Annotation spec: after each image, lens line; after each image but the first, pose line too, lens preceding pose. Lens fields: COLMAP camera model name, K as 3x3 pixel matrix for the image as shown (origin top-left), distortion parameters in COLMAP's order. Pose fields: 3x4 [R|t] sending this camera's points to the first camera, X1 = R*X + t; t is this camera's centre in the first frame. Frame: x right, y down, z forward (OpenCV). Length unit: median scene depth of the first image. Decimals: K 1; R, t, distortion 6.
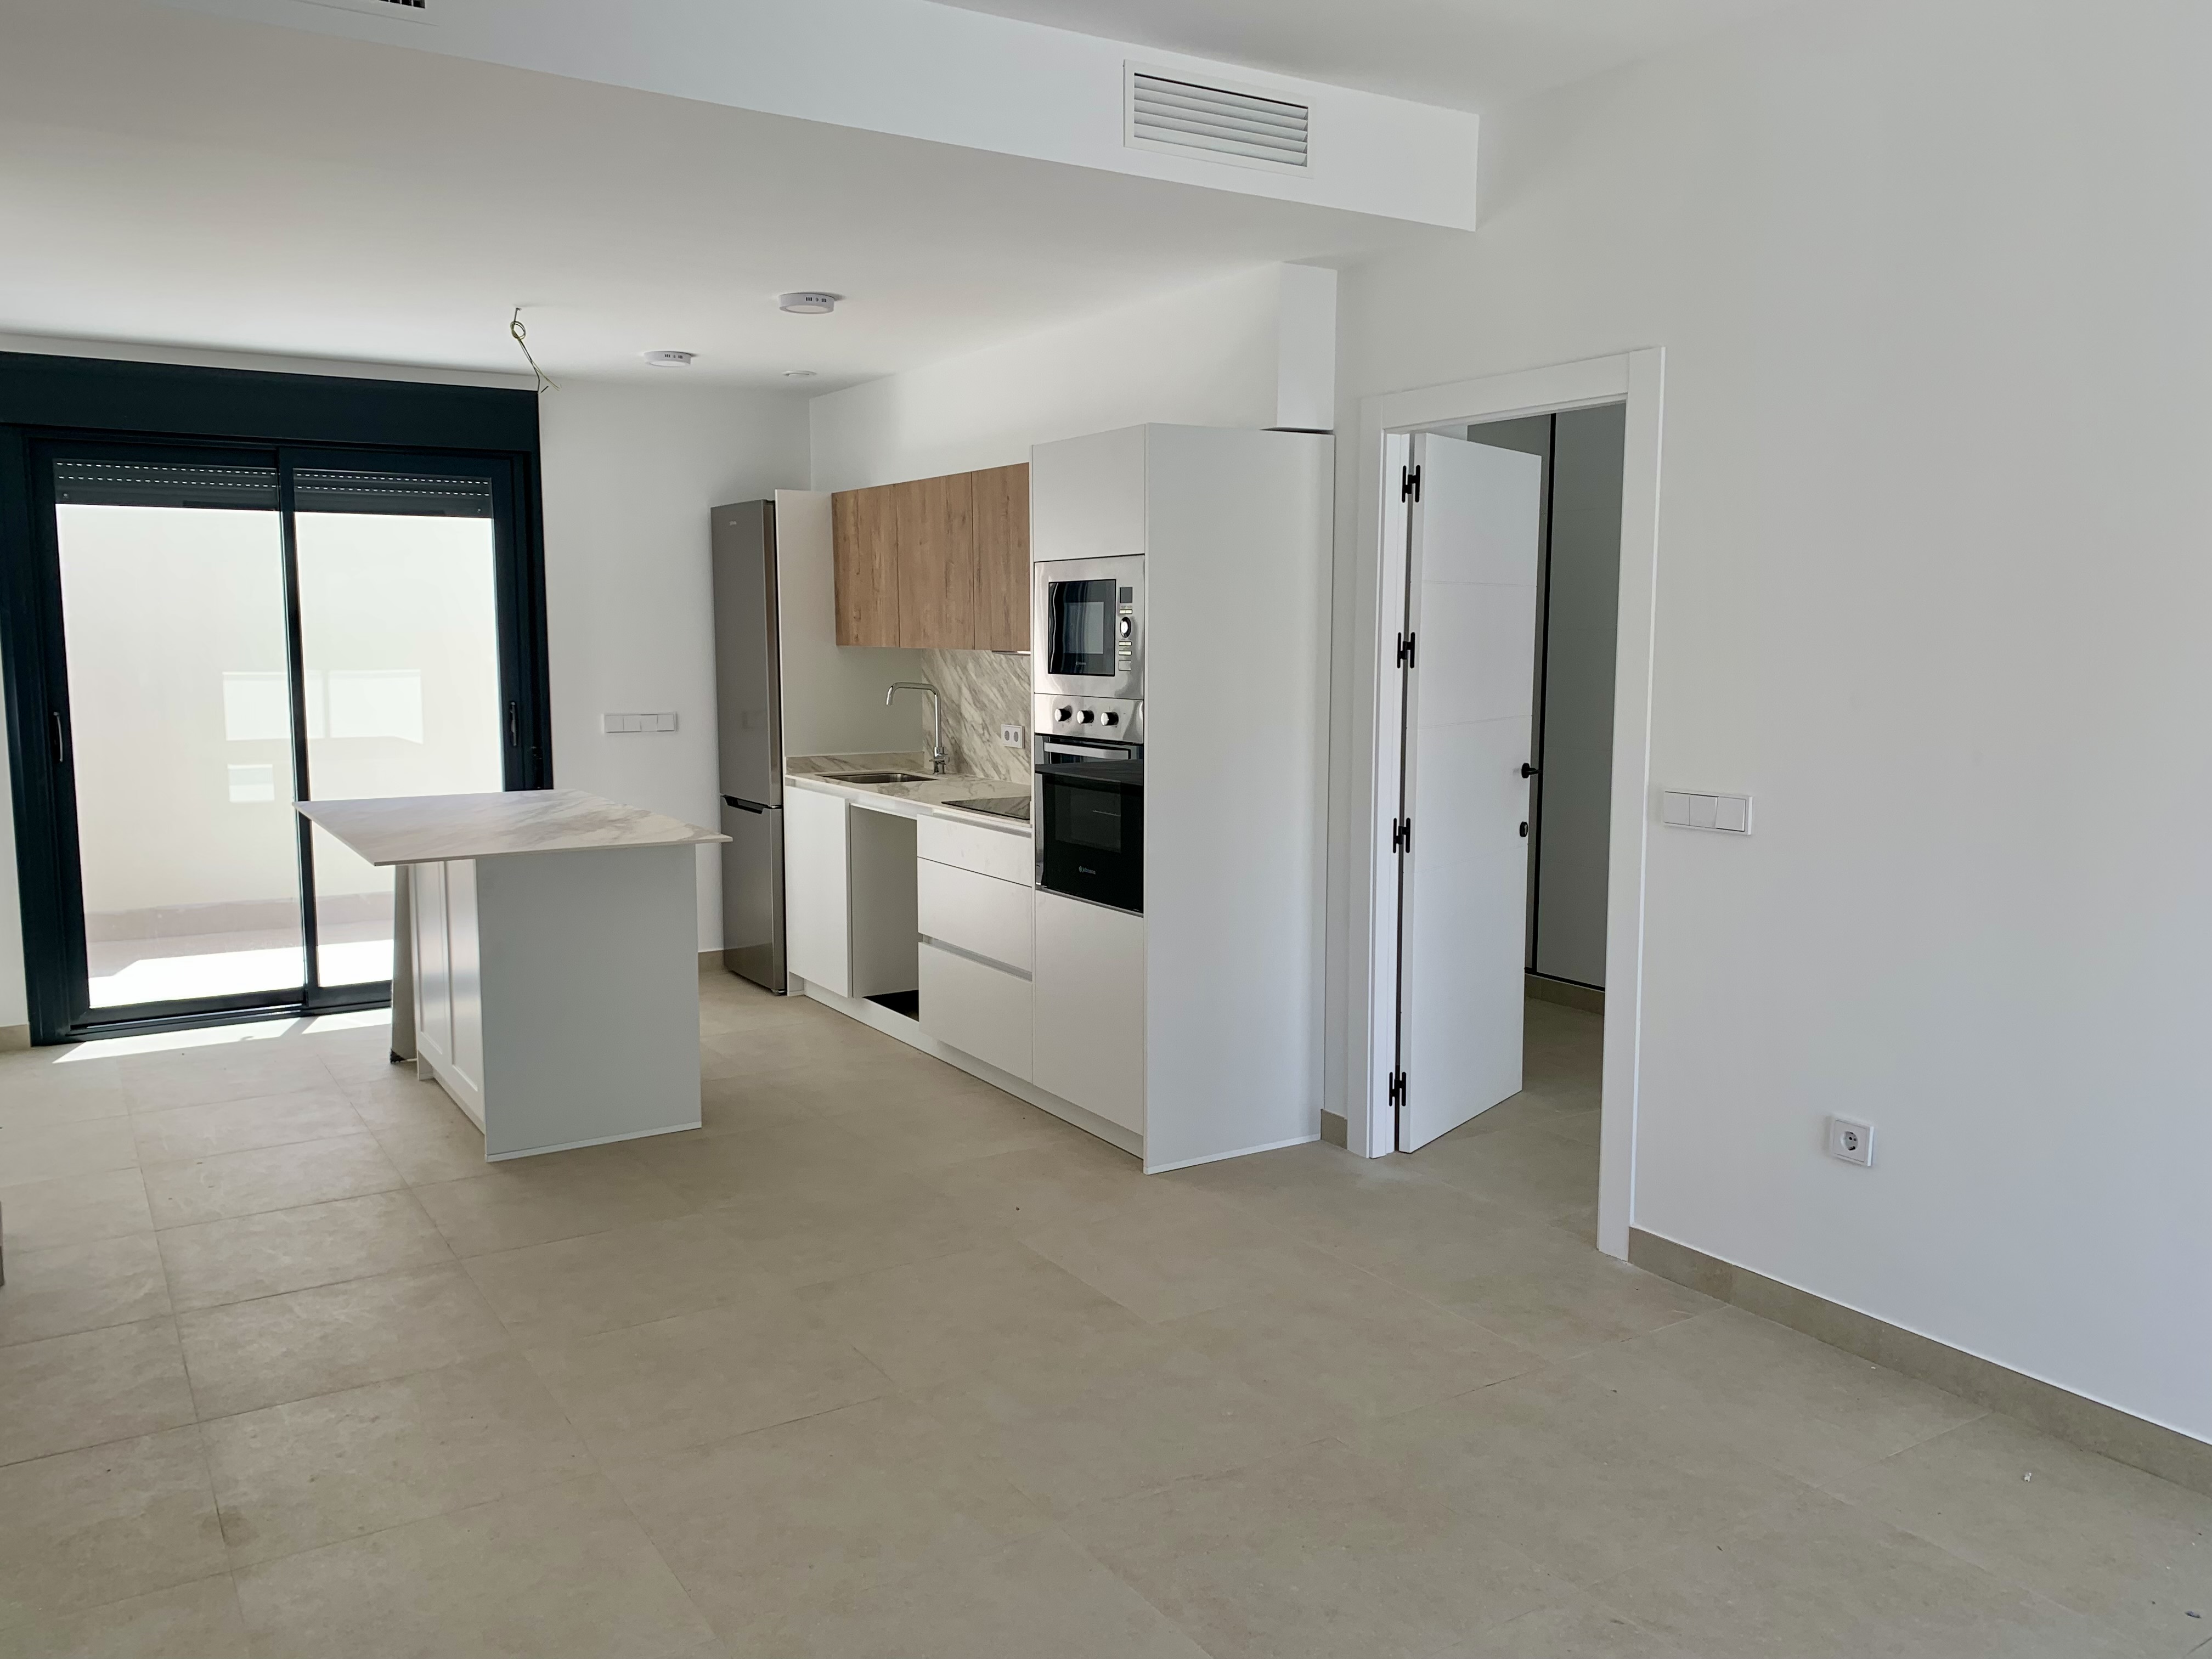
lens RADIAL K [[1692.7, 0, 1106.0], [0, 1692.7, 829.5], [0, 0, 1]] dist [0.013132, -0.010166]
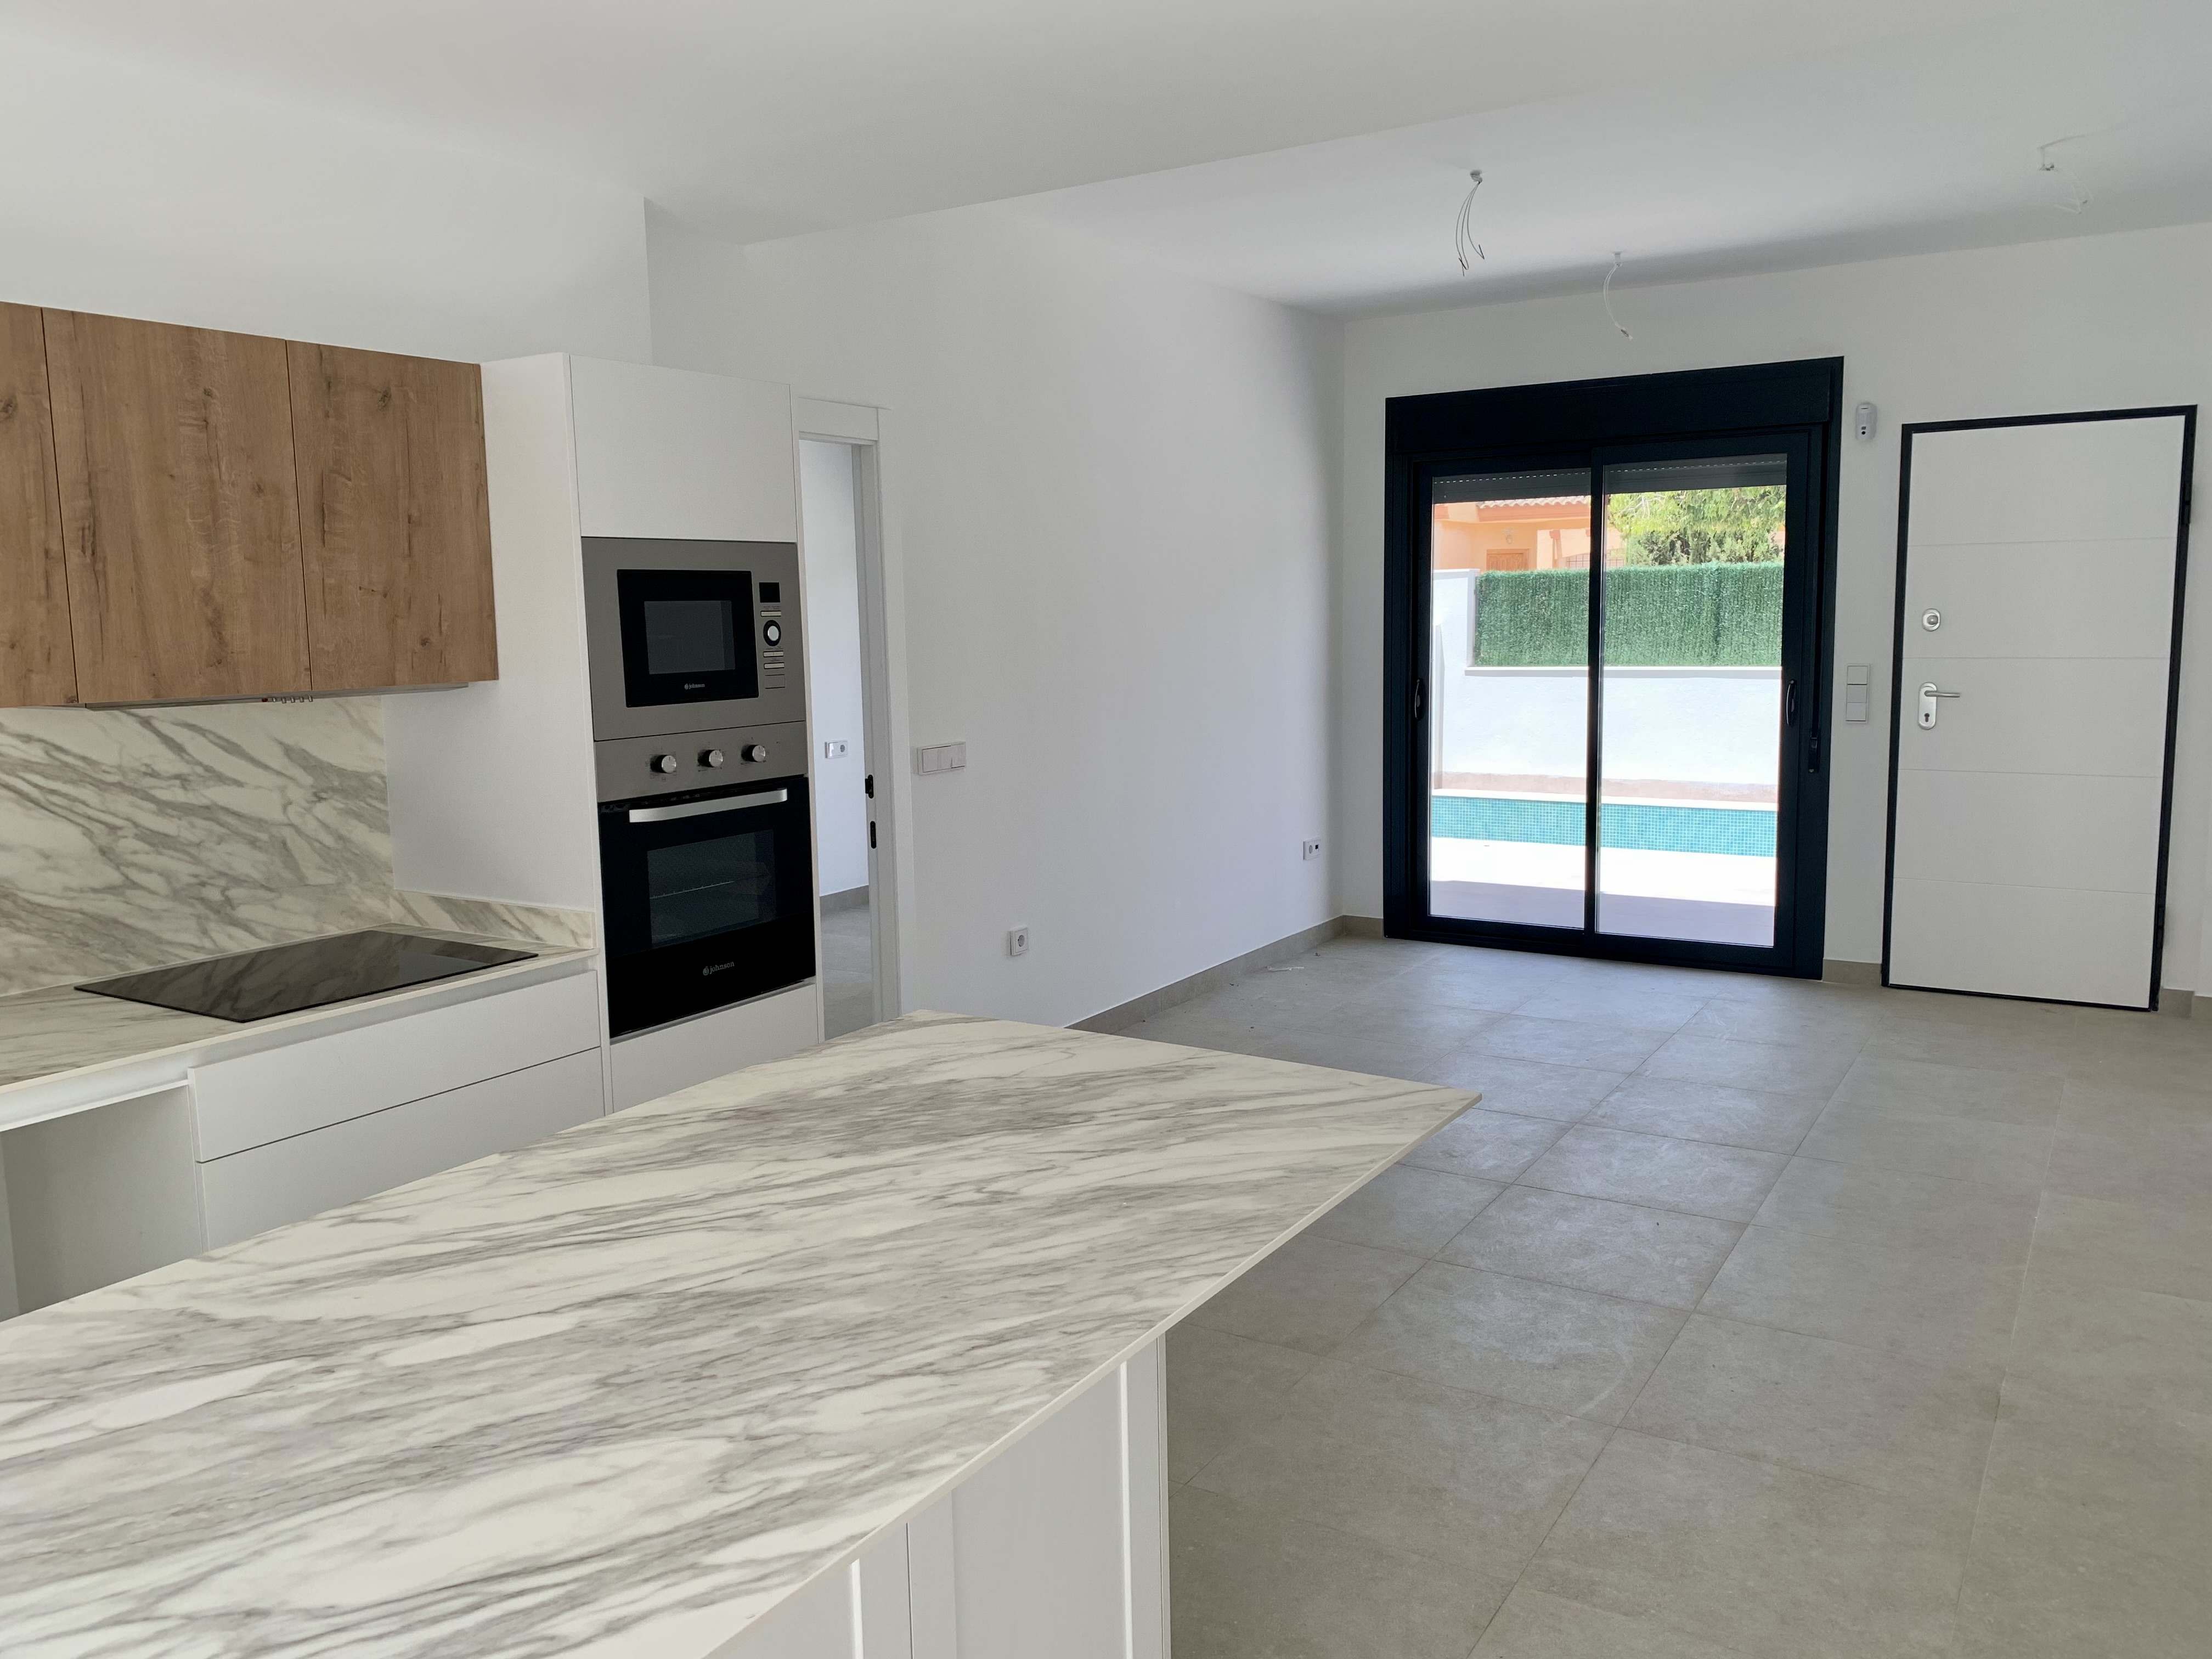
lens RADIAL K [[1695.3, 0, 1083.3], [0, 1695.3, 833.4], [0, 0, 1]] dist [0.018490, 0.005755]
pose [[-0.425712, -0.110522, 0.898084, -0.542920], [0.129401, 0.974875, 0.181311, -0.107426], [-0.895558, 0.193399, -0.400714, 0.845056]]
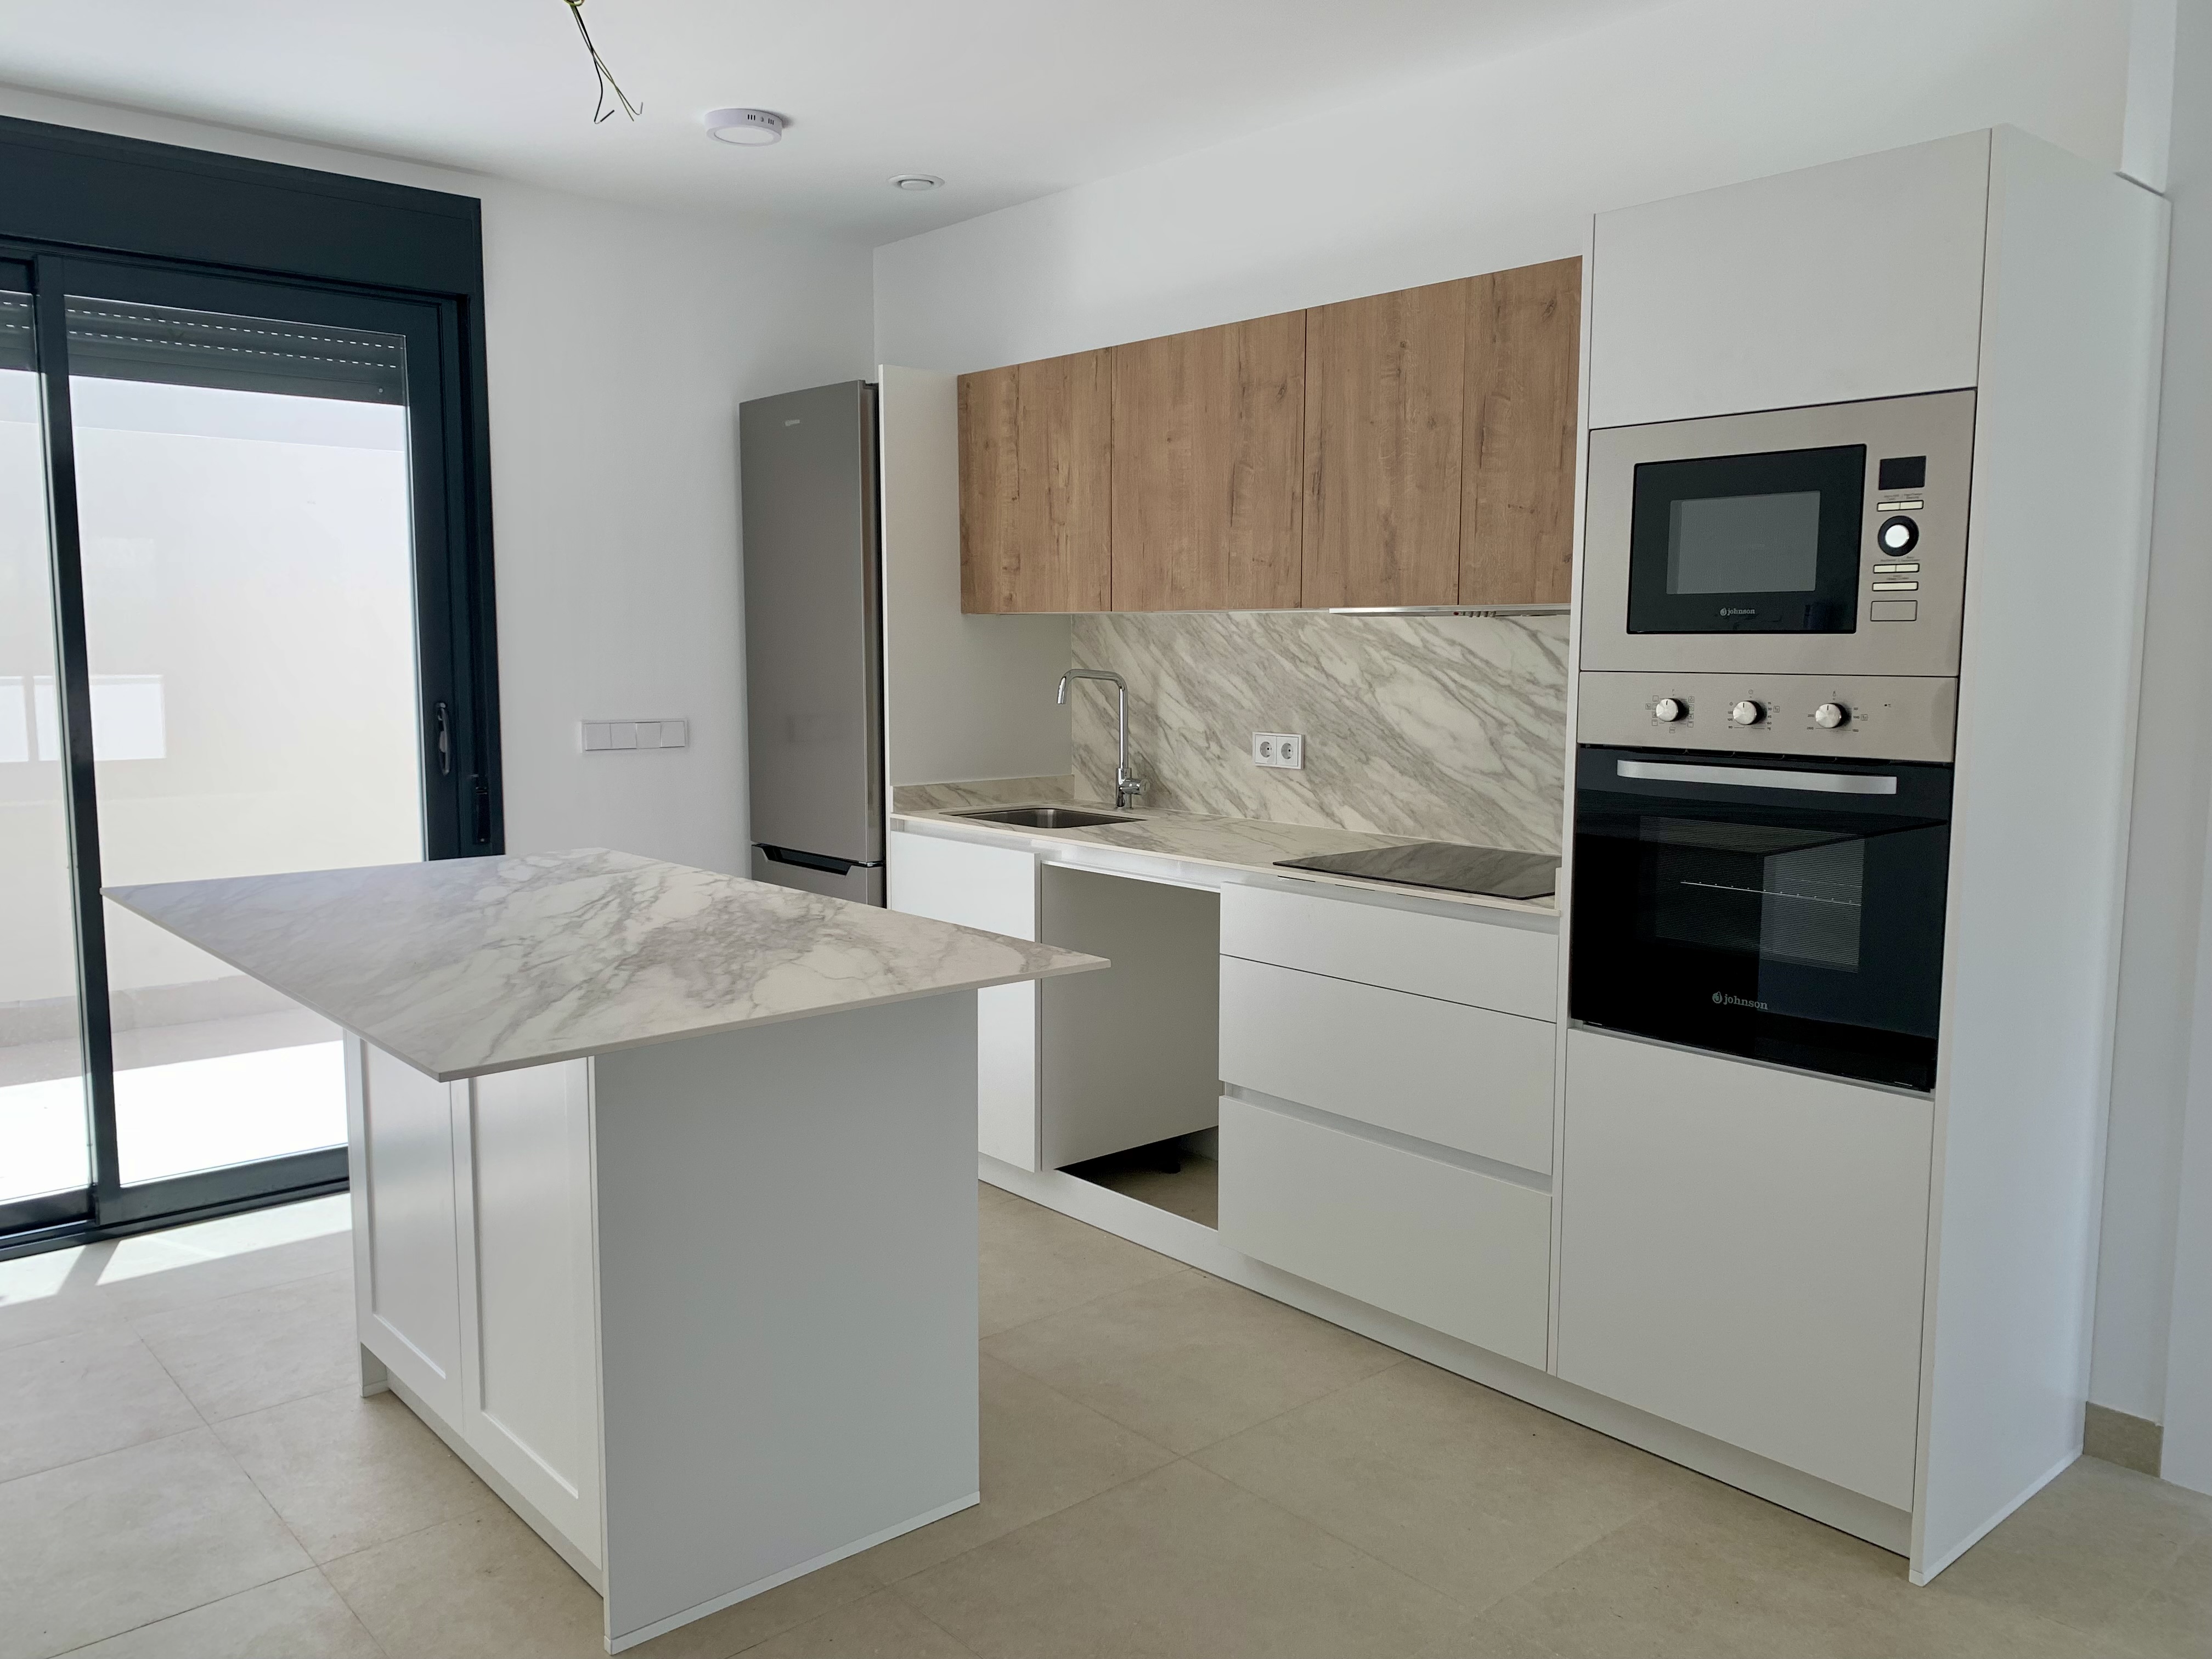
lens RADIAL K [[1695.3, 0, 1083.3], [0, 1695.3, 833.4], [0, 0, 1]] dist [0.018490, 0.005755]
pose [[0.989591, -0.015884, 0.143029, -0.216420], [0.016605, 0.999855, -0.003847, -0.021999], [-0.142947, 0.006182, 0.989711, 0.366972]]
